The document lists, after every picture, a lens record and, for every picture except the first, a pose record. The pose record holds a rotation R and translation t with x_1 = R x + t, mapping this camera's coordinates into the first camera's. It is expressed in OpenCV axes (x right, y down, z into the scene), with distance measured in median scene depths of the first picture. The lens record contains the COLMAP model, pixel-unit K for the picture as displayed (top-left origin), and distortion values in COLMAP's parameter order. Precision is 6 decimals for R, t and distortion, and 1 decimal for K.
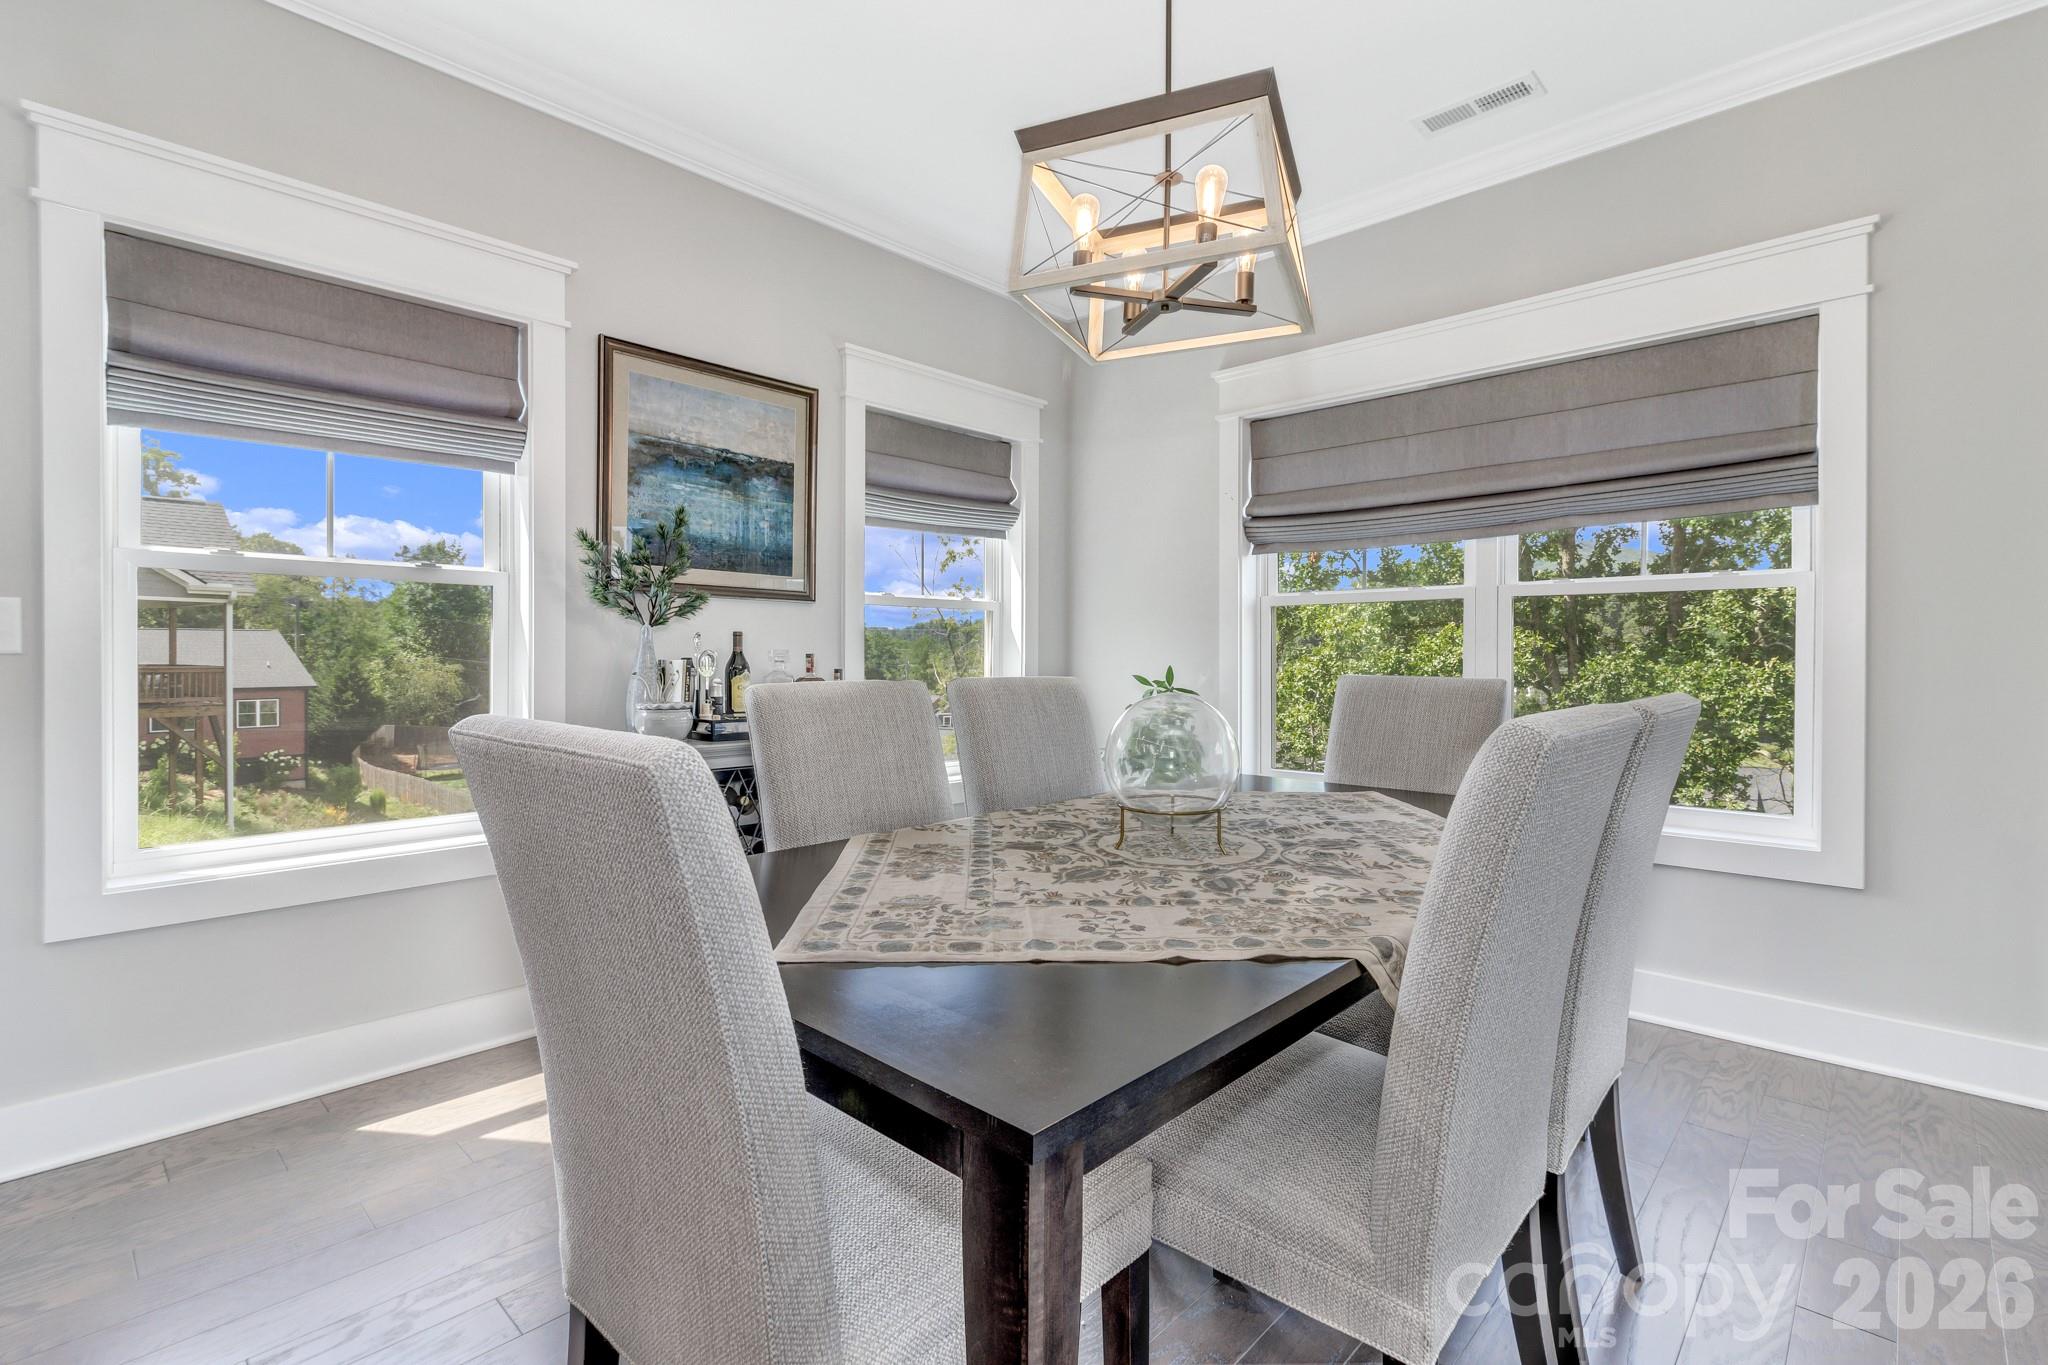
lens RADIAL K [[941.6, 0, 1026.2], [0, 941.6, 660.3], [0, 0, 1]] dist [0.000889, 0.000227]
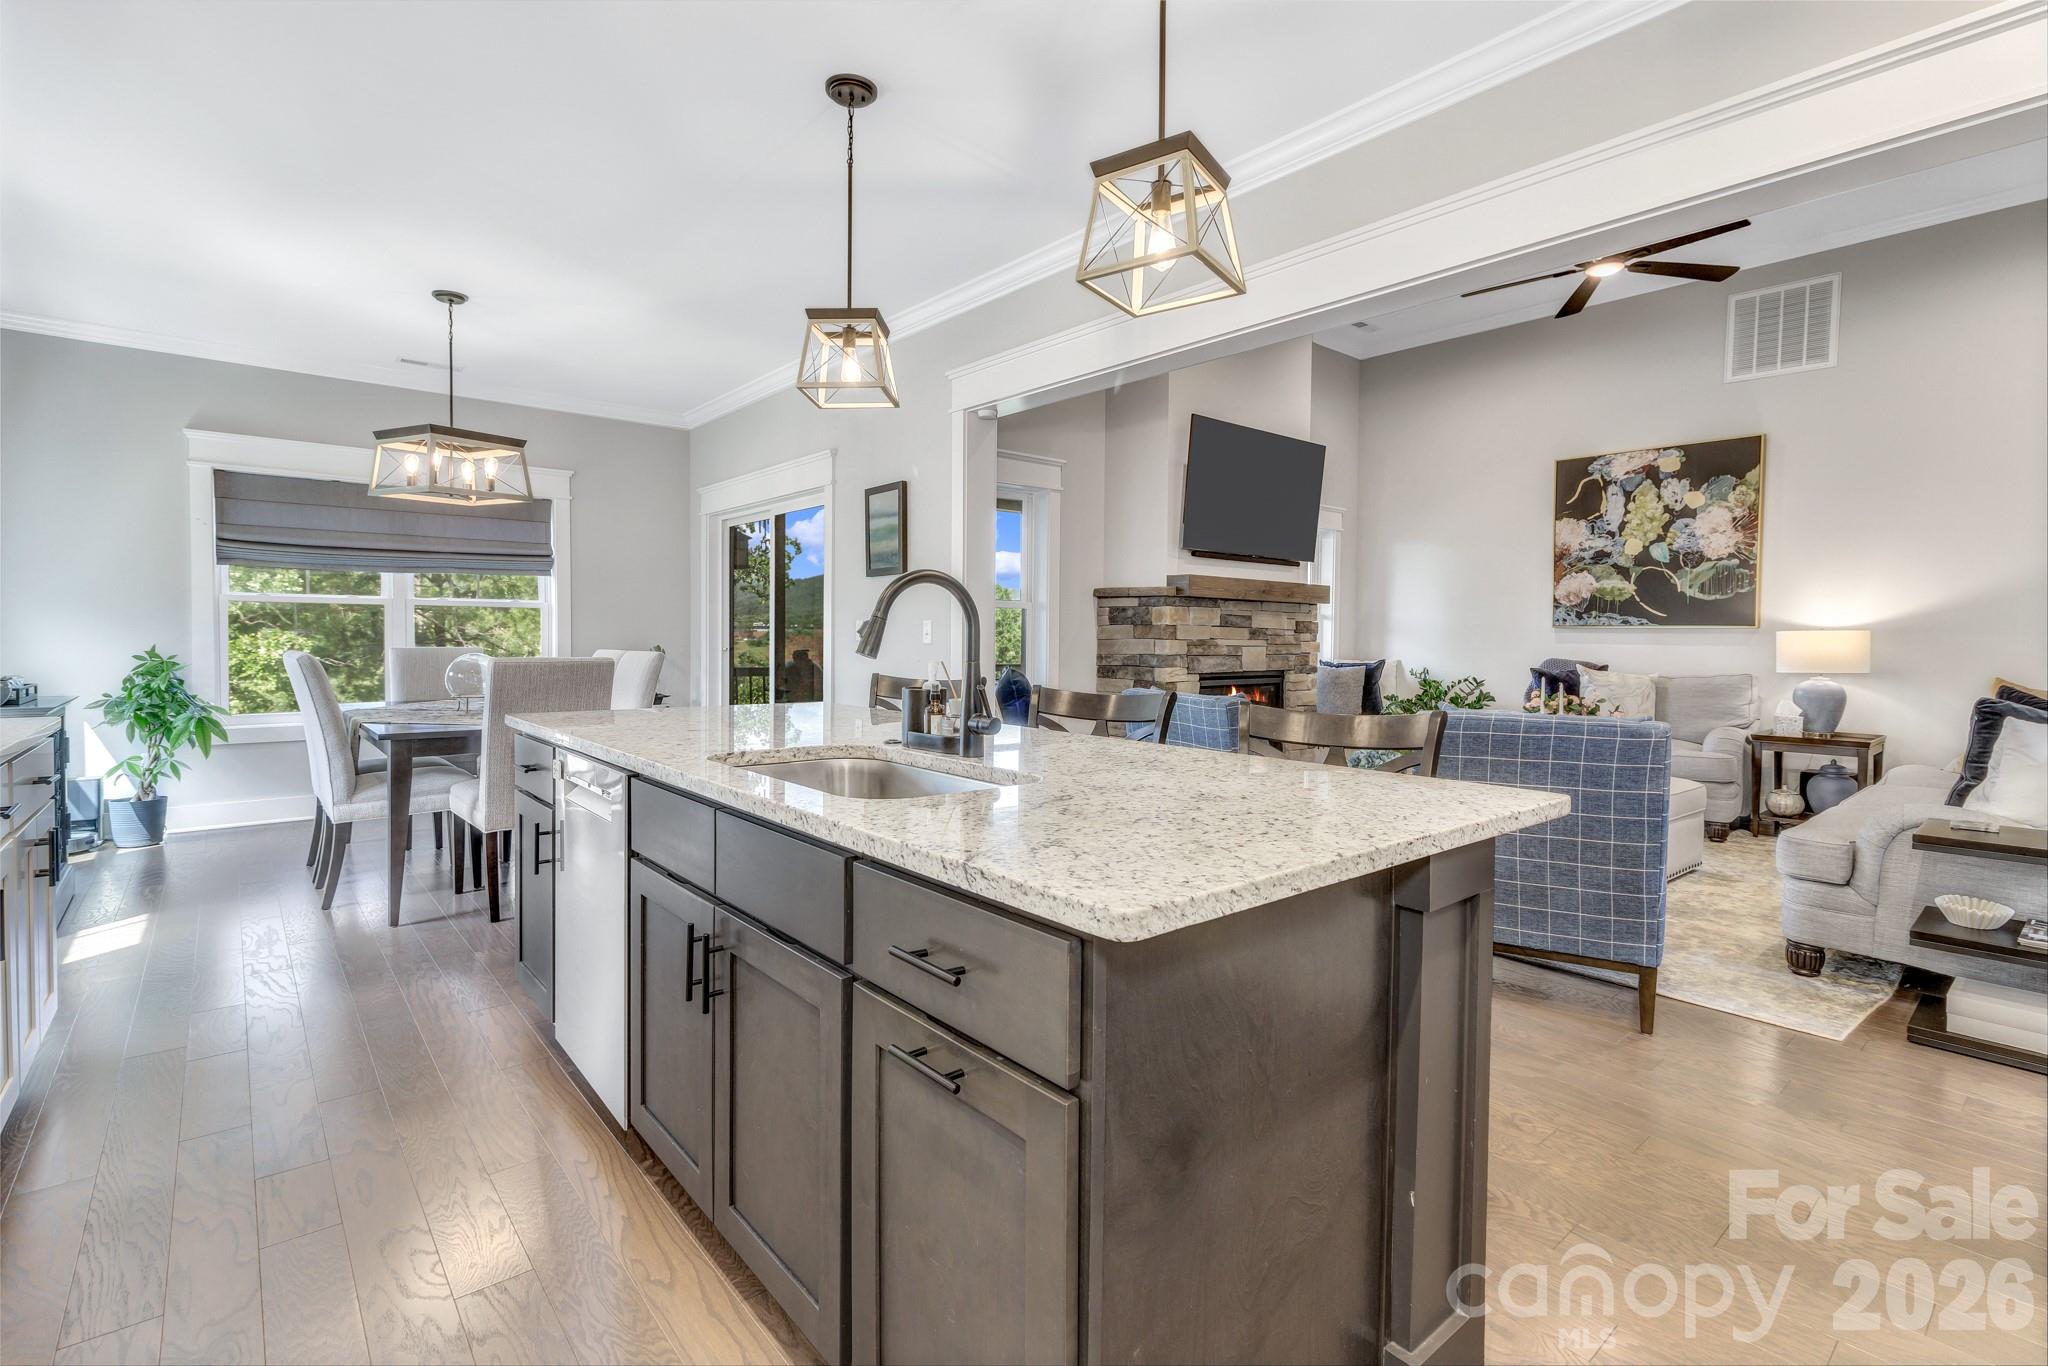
lens RADIAL K [[941.6, 0, 1026.2], [0, 941.6, 660.8], [0, 0, 1]] dist [0.000889, 0.000227]
pose [[0.144848, -0.039678, 0.988658, -1.132462], [-0.011930, 0.999053, 0.041843, -0.047325], [-0.989382, -0.017856, 0.144237, -0.475376]]
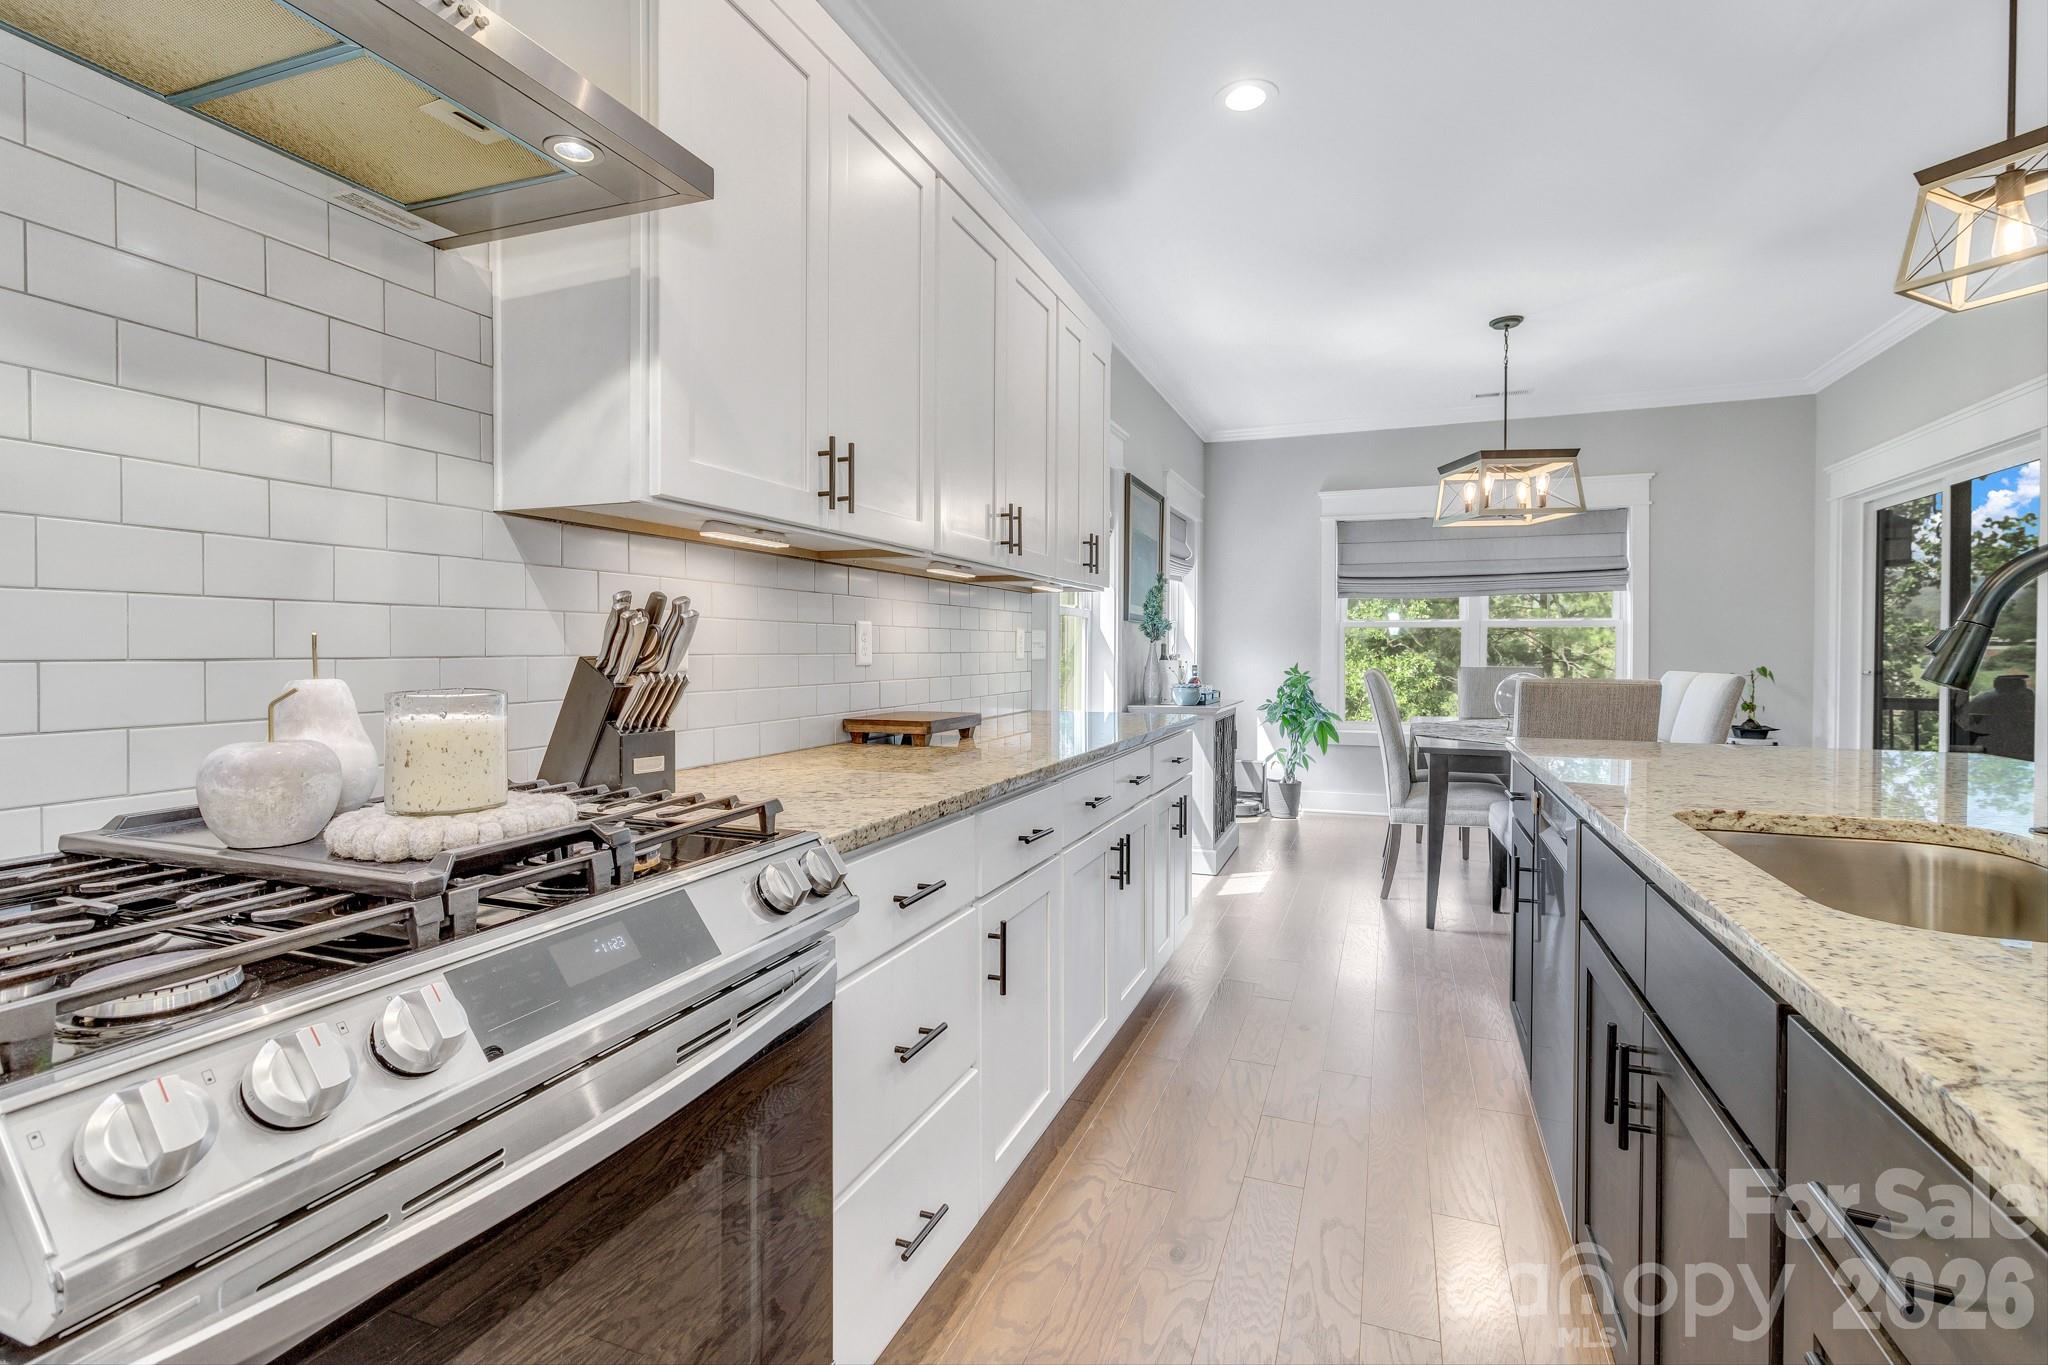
lens RADIAL K [[941.6, 0, 1026.2], [0, 941.6, 660.3], [0, 0, 1]] dist [0.000889, 0.000227]
pose [[0.937638, -0.015479, 0.347268, -1.038165], [0.008512, 0.999731, 0.021580, -0.045339], [-0.347508, -0.017278, 0.937518, -0.504595]]
